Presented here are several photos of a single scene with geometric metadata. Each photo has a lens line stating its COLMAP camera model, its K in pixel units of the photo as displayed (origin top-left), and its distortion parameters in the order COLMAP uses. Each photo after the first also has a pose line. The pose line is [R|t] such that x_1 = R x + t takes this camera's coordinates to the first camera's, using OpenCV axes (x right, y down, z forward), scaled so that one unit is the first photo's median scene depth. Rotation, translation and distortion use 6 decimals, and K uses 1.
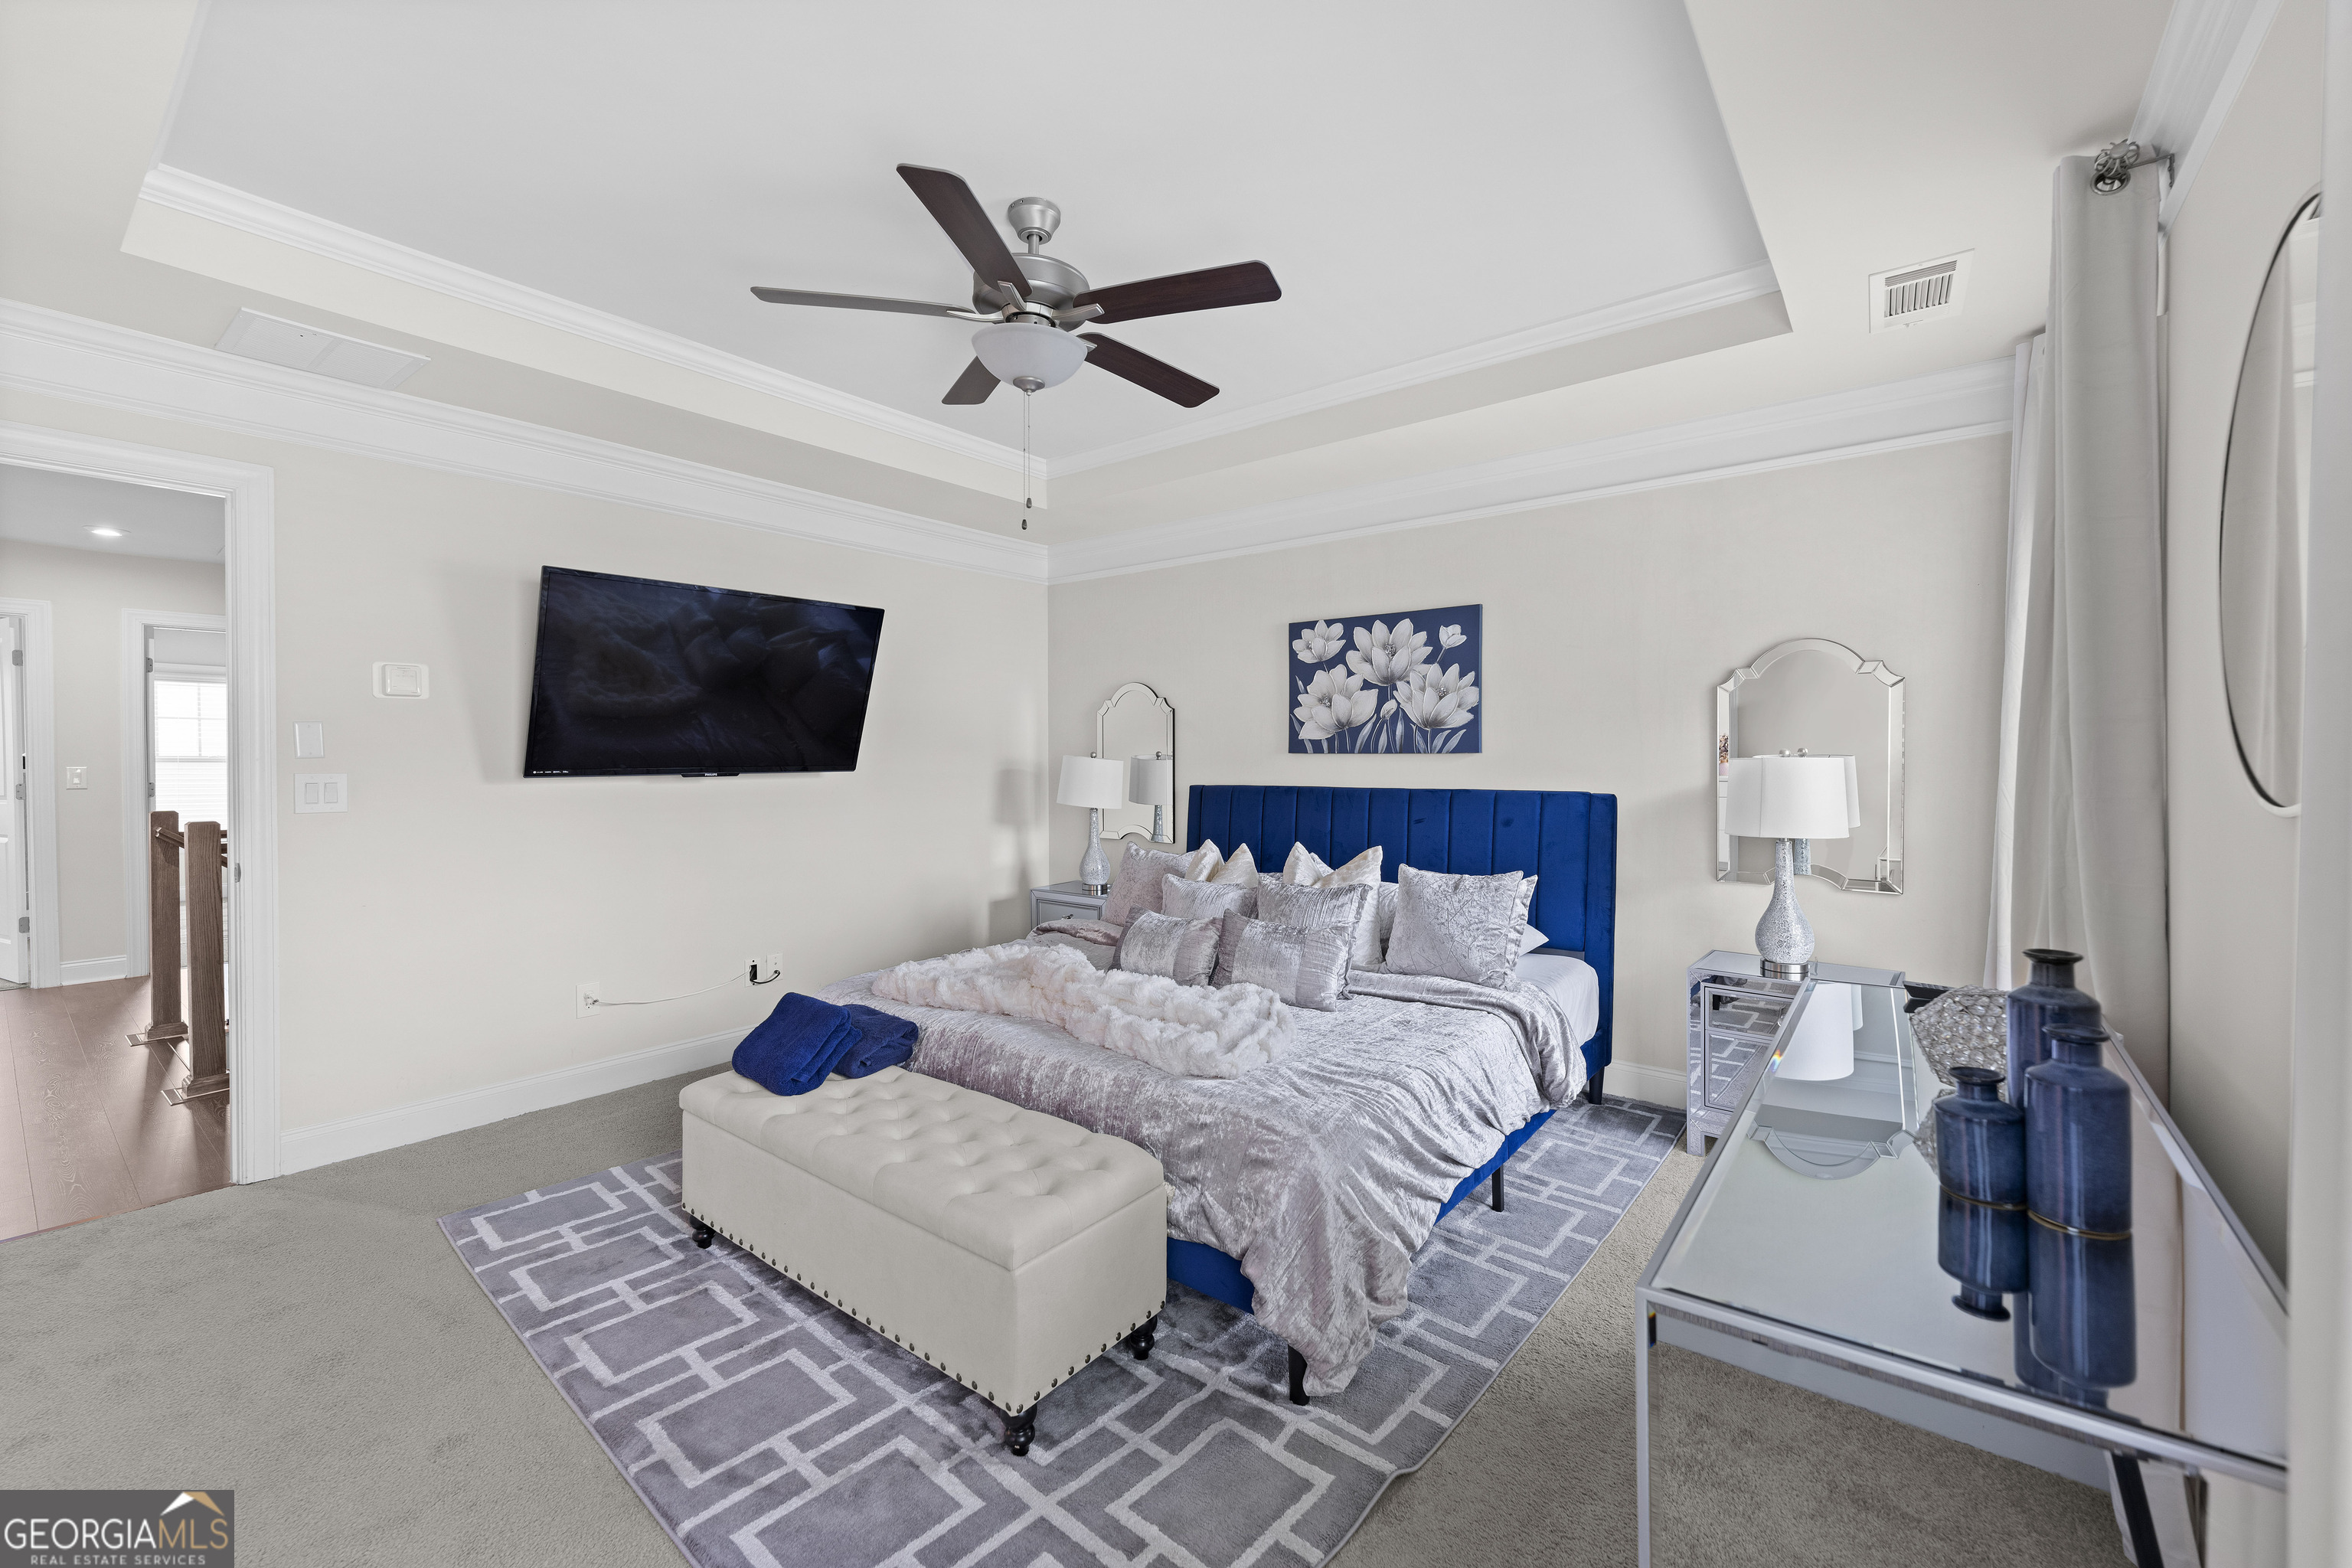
lens RADIAL K [[934.9, 0, 1173.1], [0, 934.9, 775.7], [0, 0, 1]] dist [-0.003717, -0.000863]
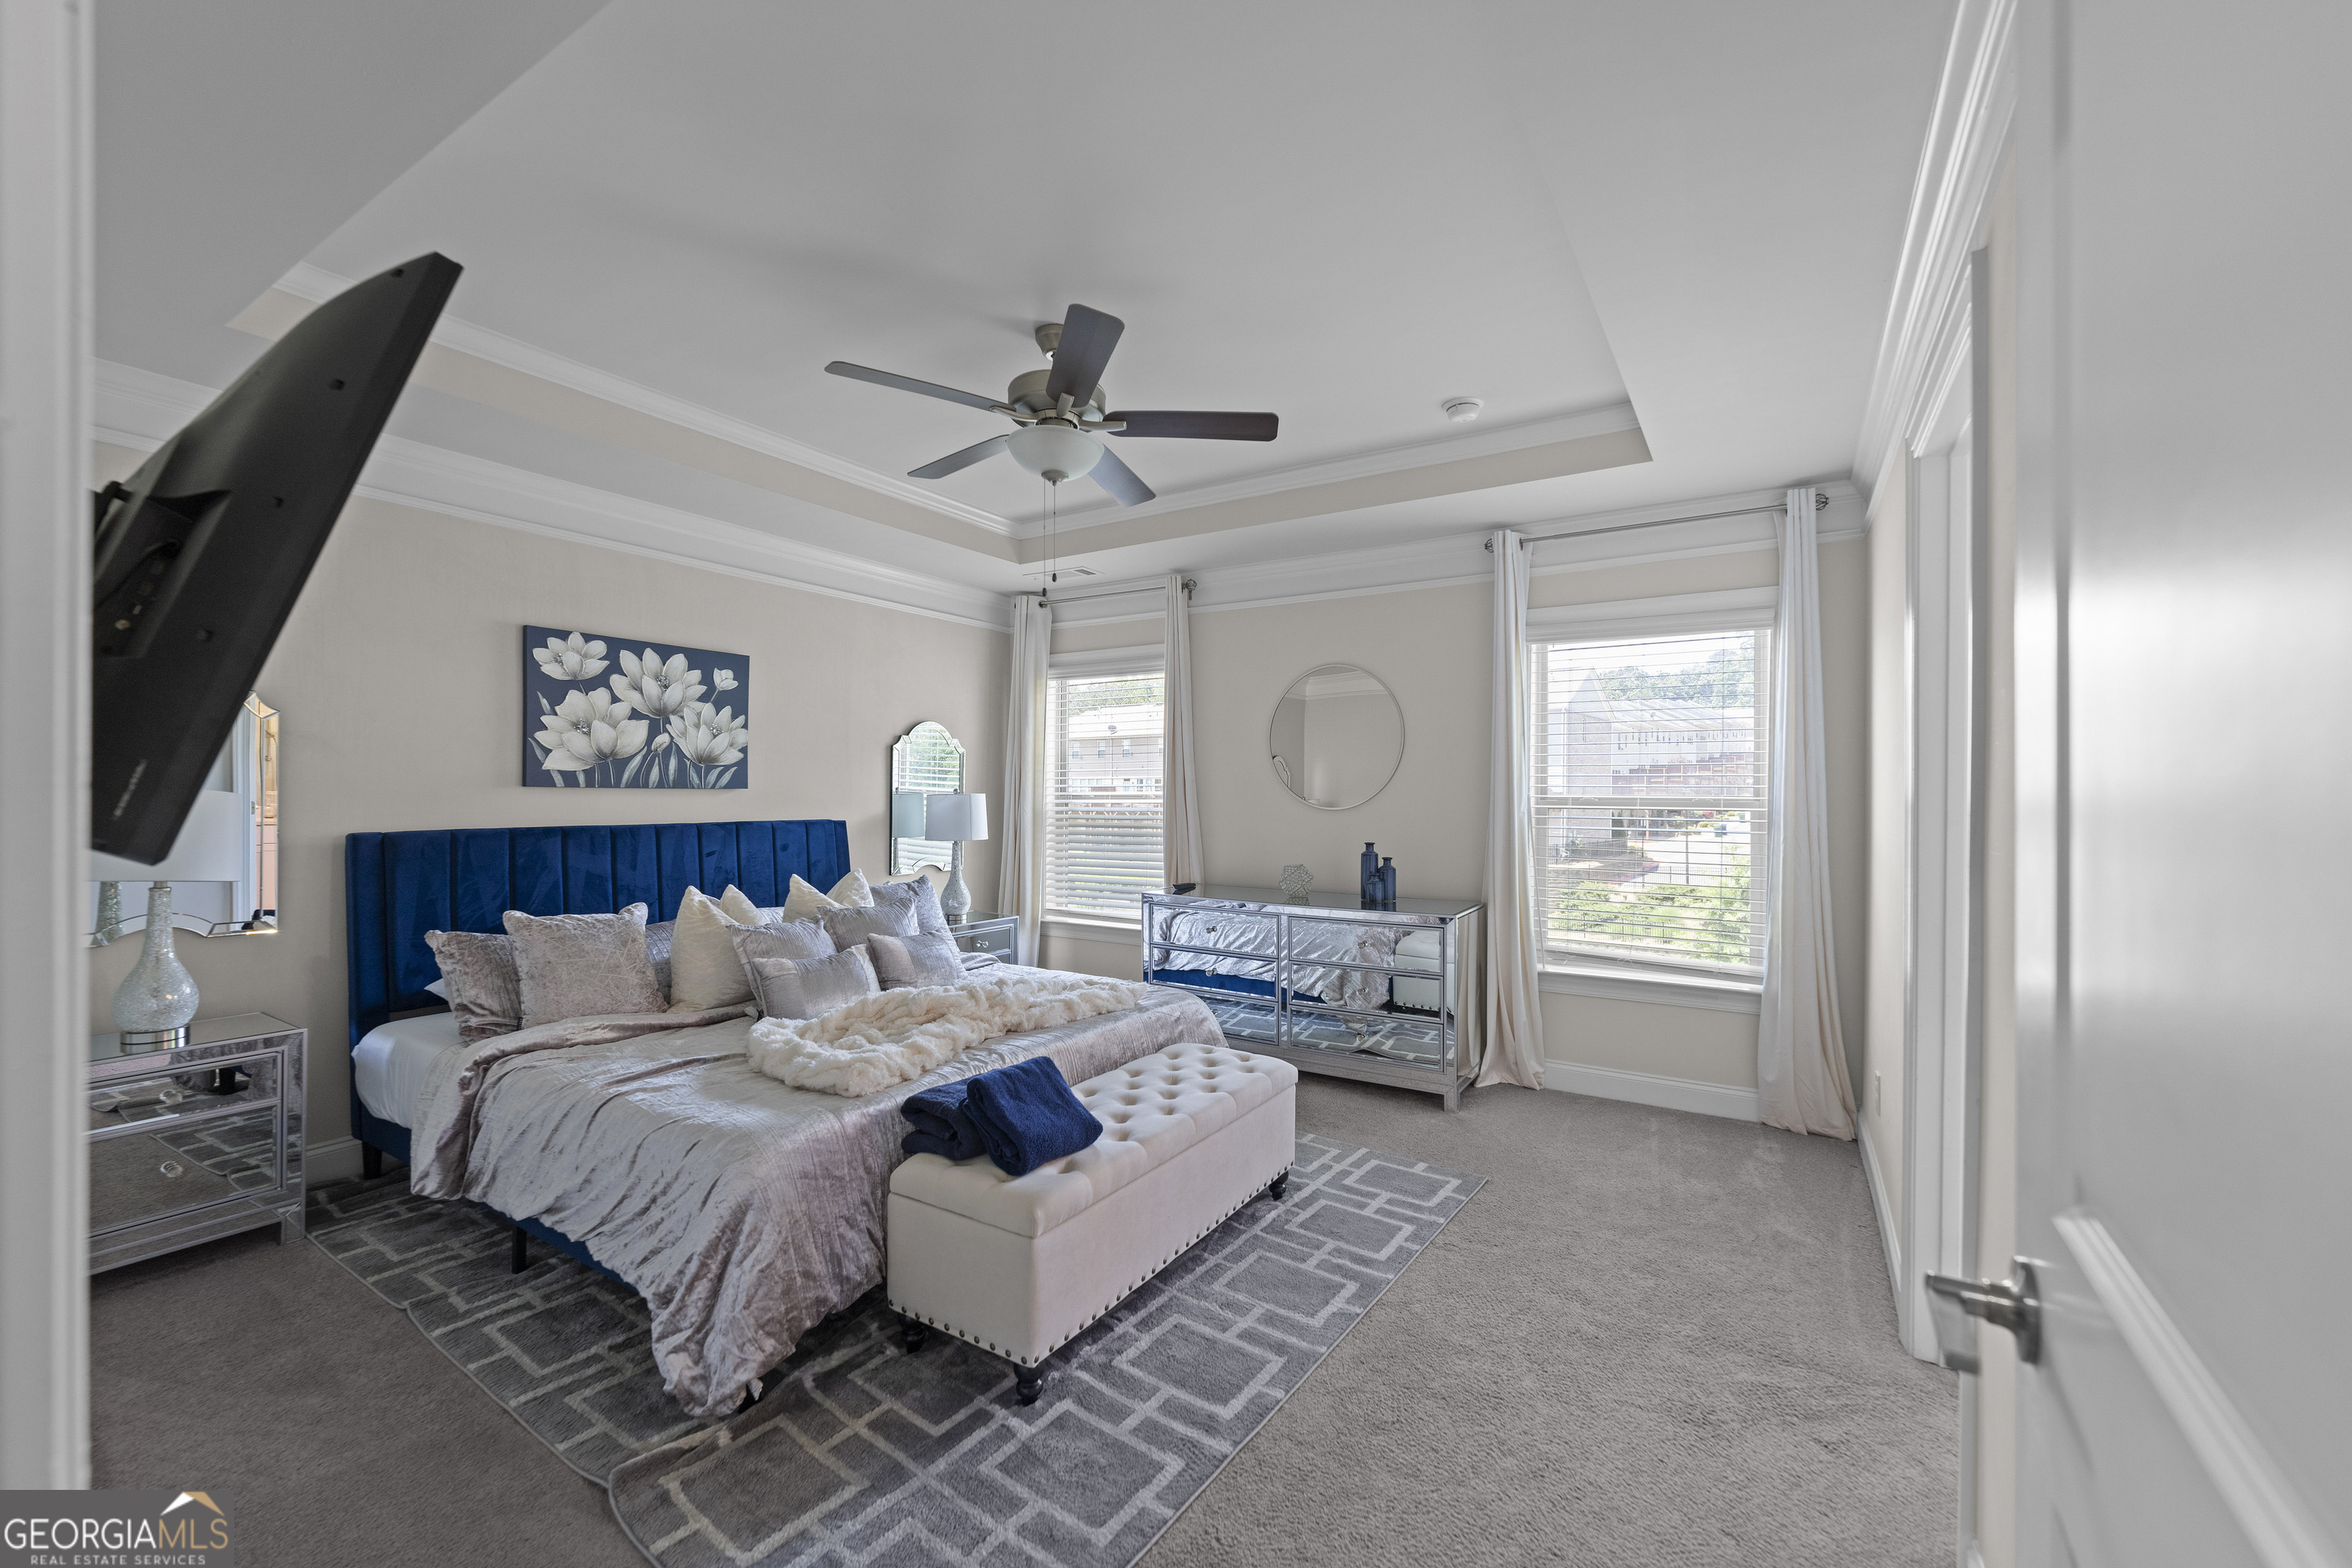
lens RADIAL K [[934.9, 0, 1171.8], [0, 934.9, 787.1], [0, 0, 1]] dist [-0.003717, -0.000863]
pose [[-0.122556, -0.000527, 0.992461, -0.790787], [0.010155, 0.999947, 0.001785, -0.021411], [-0.992410, 0.010297, -0.122544, 0.592371]]
